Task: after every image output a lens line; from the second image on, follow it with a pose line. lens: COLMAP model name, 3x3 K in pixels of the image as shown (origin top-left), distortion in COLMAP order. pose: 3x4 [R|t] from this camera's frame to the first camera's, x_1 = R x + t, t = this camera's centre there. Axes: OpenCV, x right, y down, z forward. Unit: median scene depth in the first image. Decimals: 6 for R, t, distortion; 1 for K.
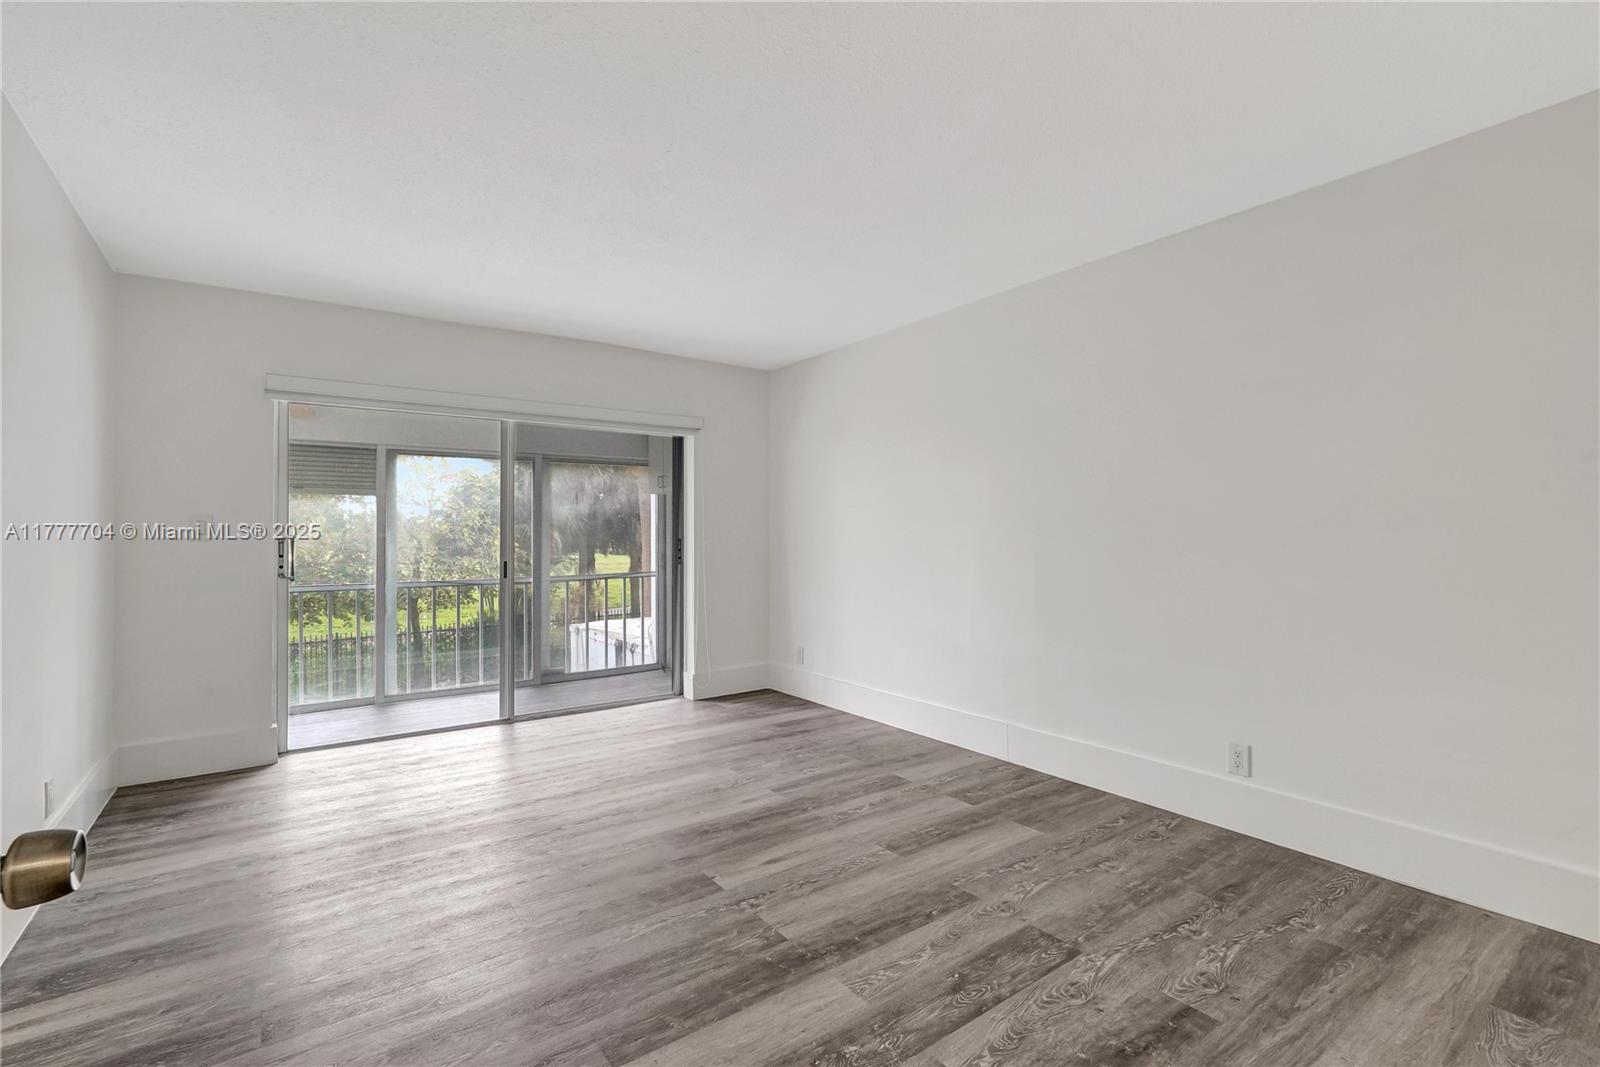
lens RADIAL K [[717.9, 0, 792.2], [0, 717.9, 533.5], [0, 0, 1]] dist [-0.009833, 0.005743]
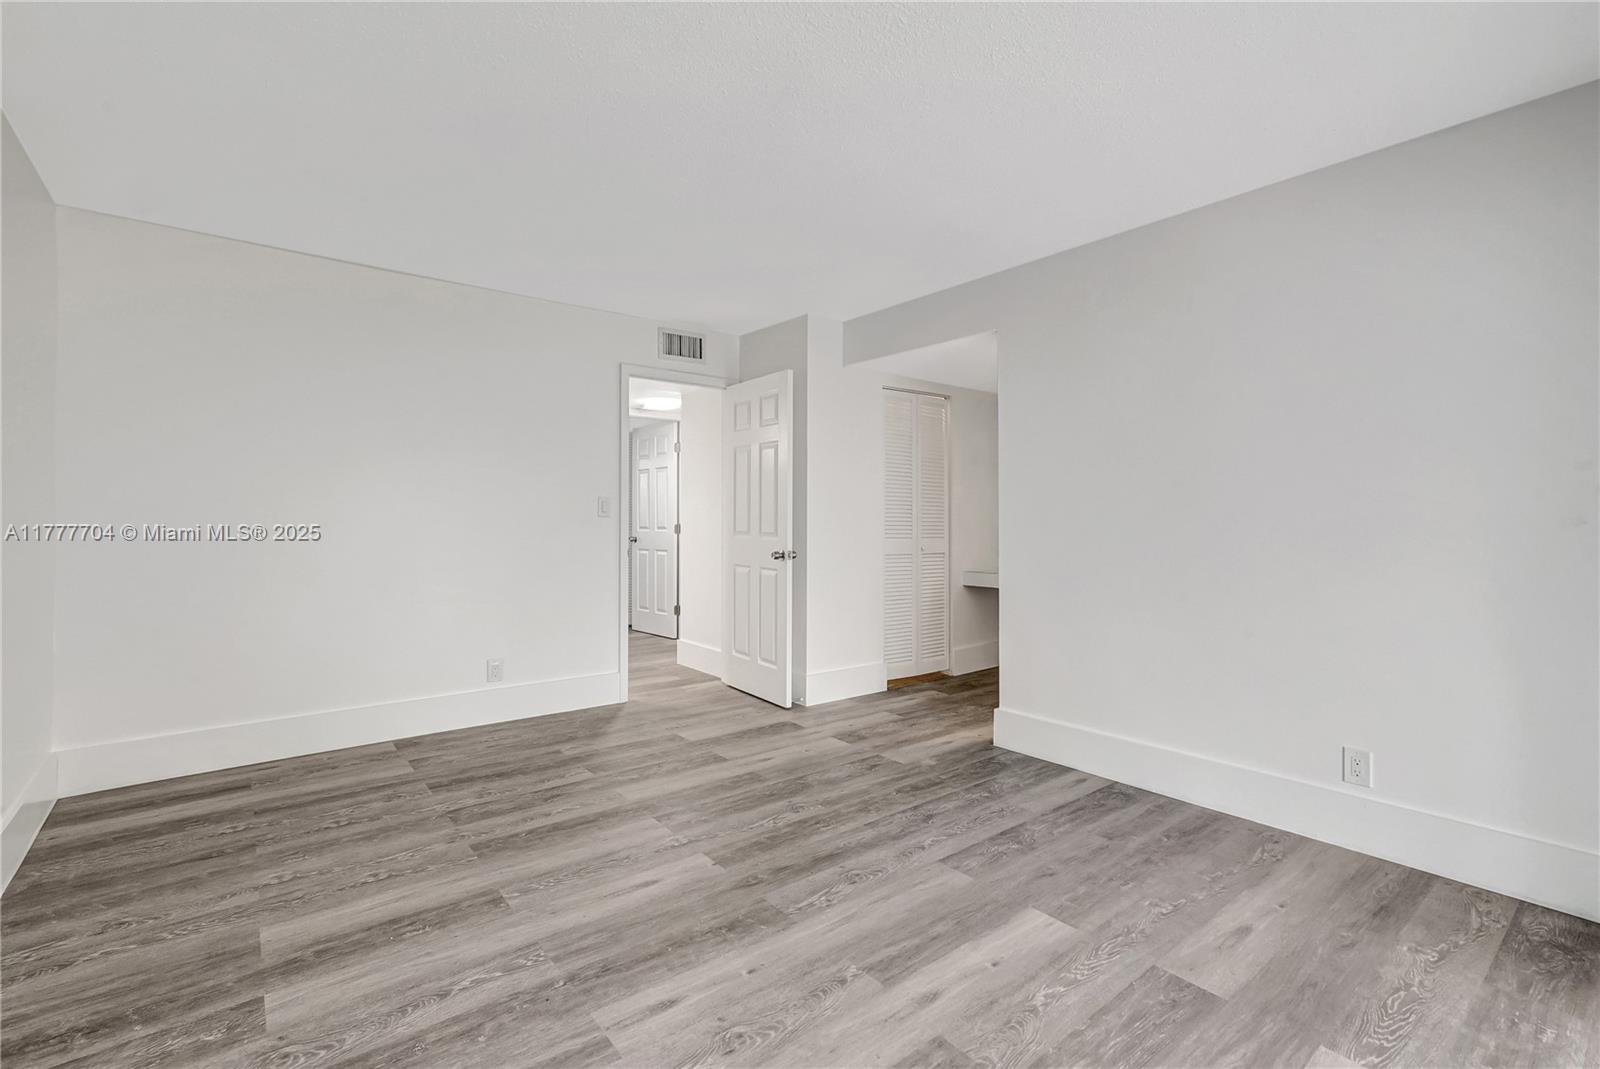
lens RADIAL K [[717.9, 0, 799.7], [0, 717.9, 524.9], [0, 0, 1]] dist [-0.009833, 0.005743]
pose [[-0.998288, 0.002003, -0.058450, -0.178288], [0.001499, 0.999961, 0.008669, 0.006831], [0.058465, 0.008567, -0.998253, 2.069691]]
